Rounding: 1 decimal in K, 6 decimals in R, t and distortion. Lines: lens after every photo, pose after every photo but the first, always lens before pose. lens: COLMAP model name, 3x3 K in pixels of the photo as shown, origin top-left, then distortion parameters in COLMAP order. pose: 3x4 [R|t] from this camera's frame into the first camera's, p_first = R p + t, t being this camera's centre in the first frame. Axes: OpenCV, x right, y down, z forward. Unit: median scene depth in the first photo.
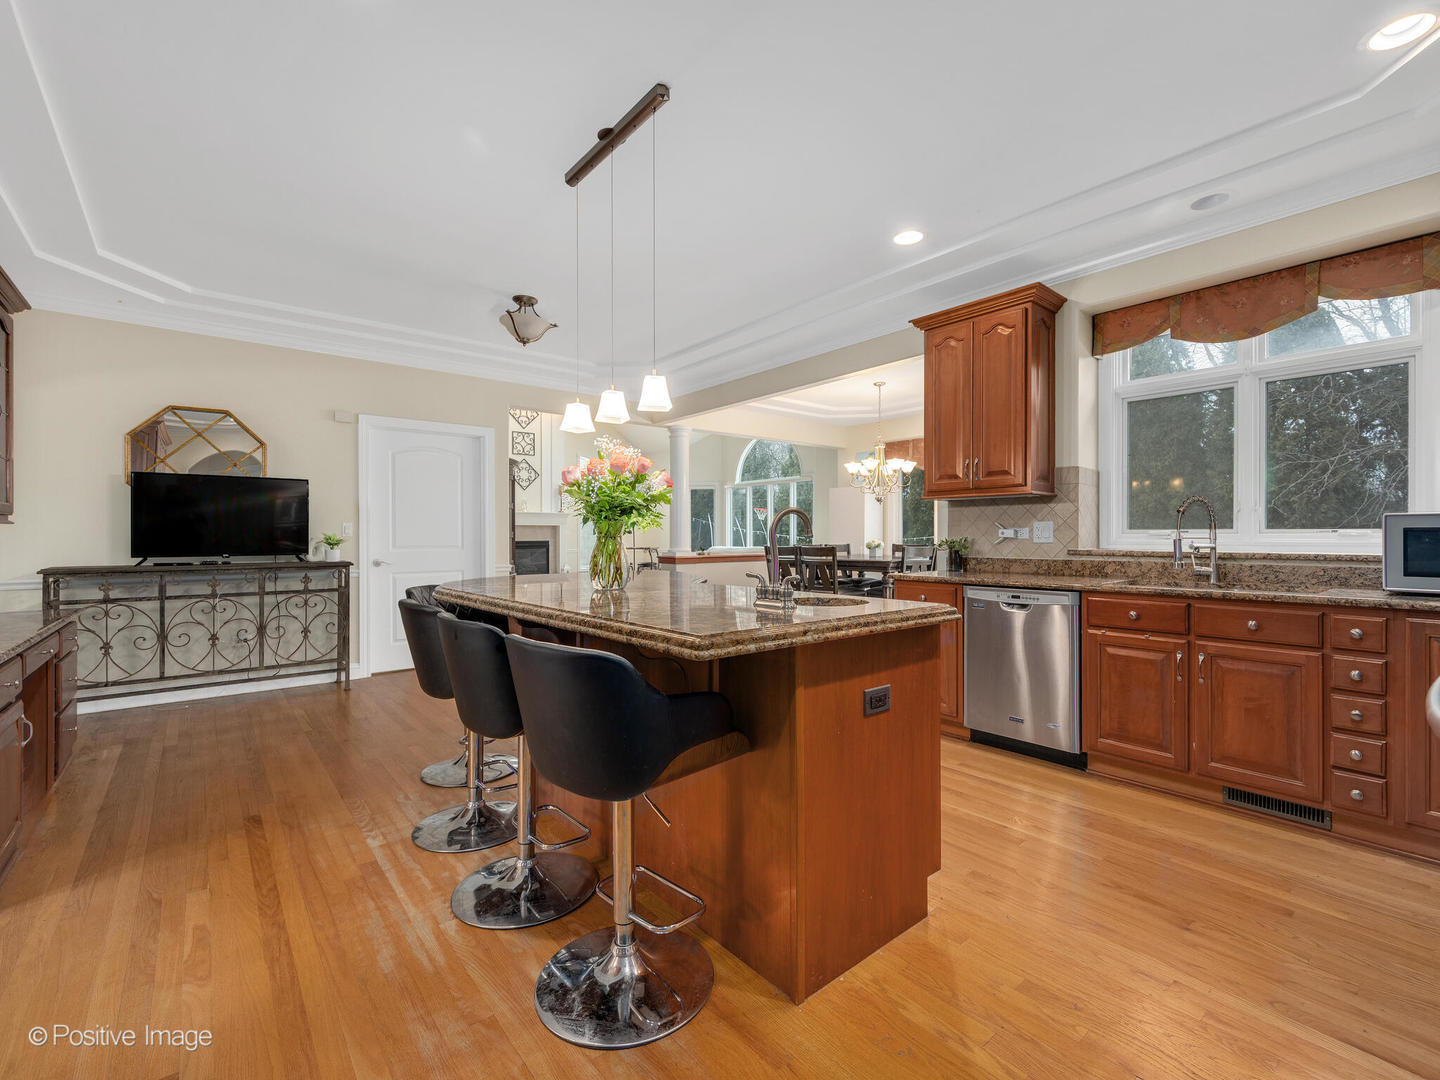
lens RADIAL K [[622.5, 0, 720.0], [0, 622.5, 540.0], [0, 0, 1]] dist [0.000137, 0.000025]
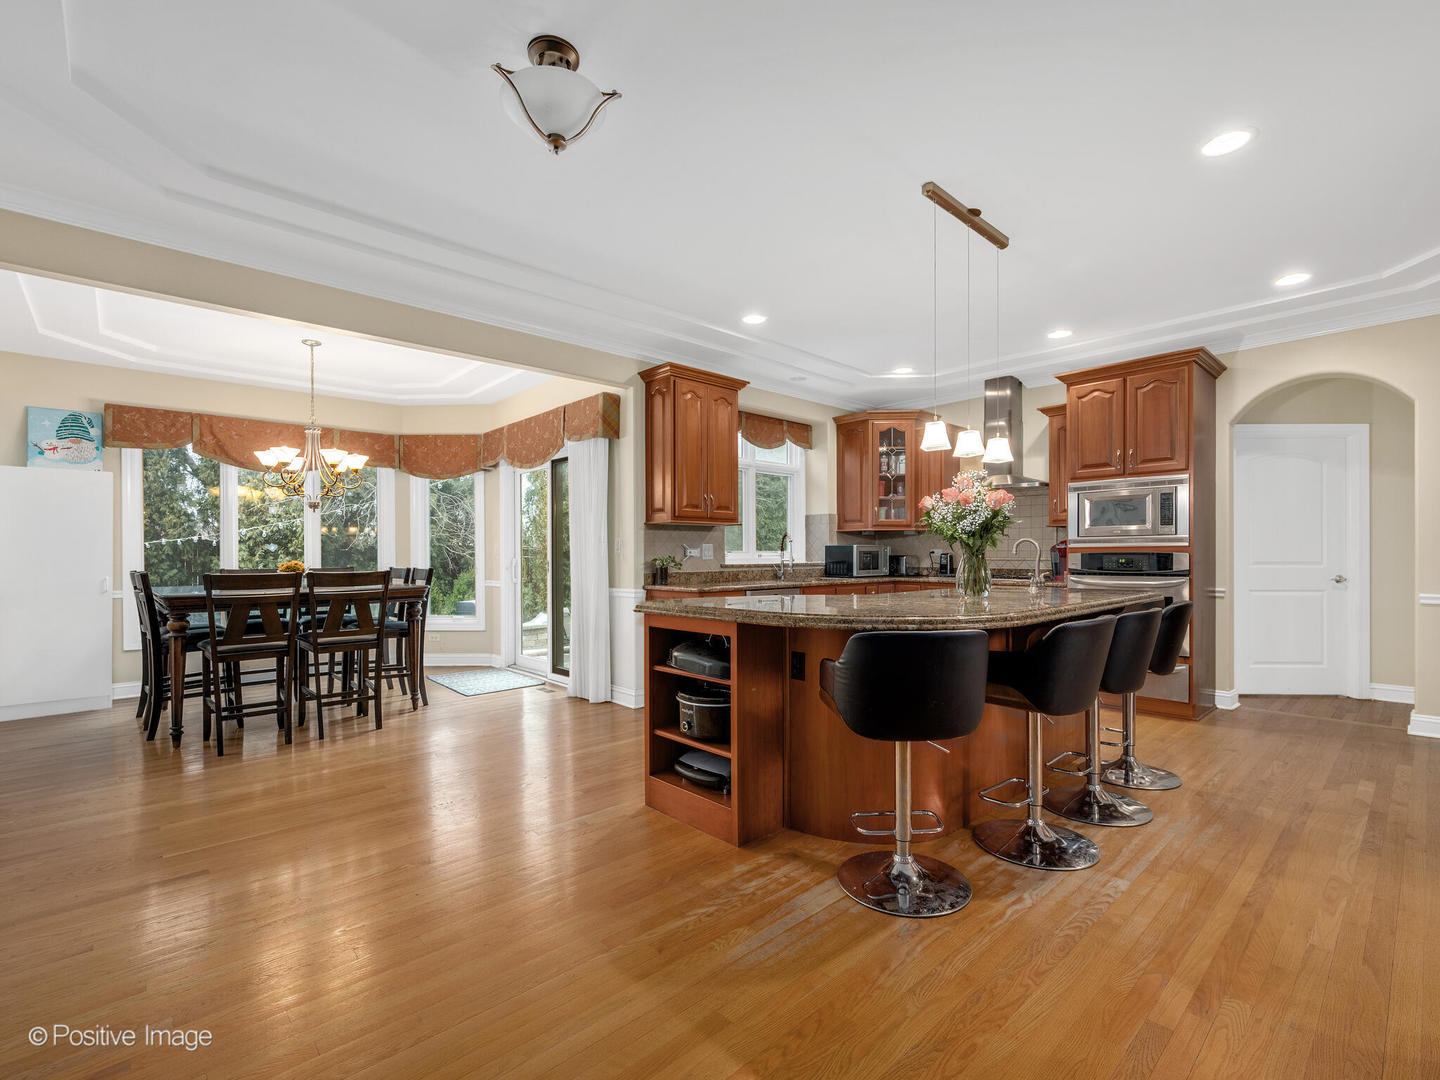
lens RADIAL K [[660.0, 0, 722.0], [0, 660.0, 559.1], [0, 0, 1]] dist [-0.001719, -0.000252]
pose [[-0.048403, 0.000272, 0.998828, -1.160275], [0.012500, 0.999922, 0.000334, 0.003887], [-0.998750, 0.012502, -0.048402, 1.266328]]
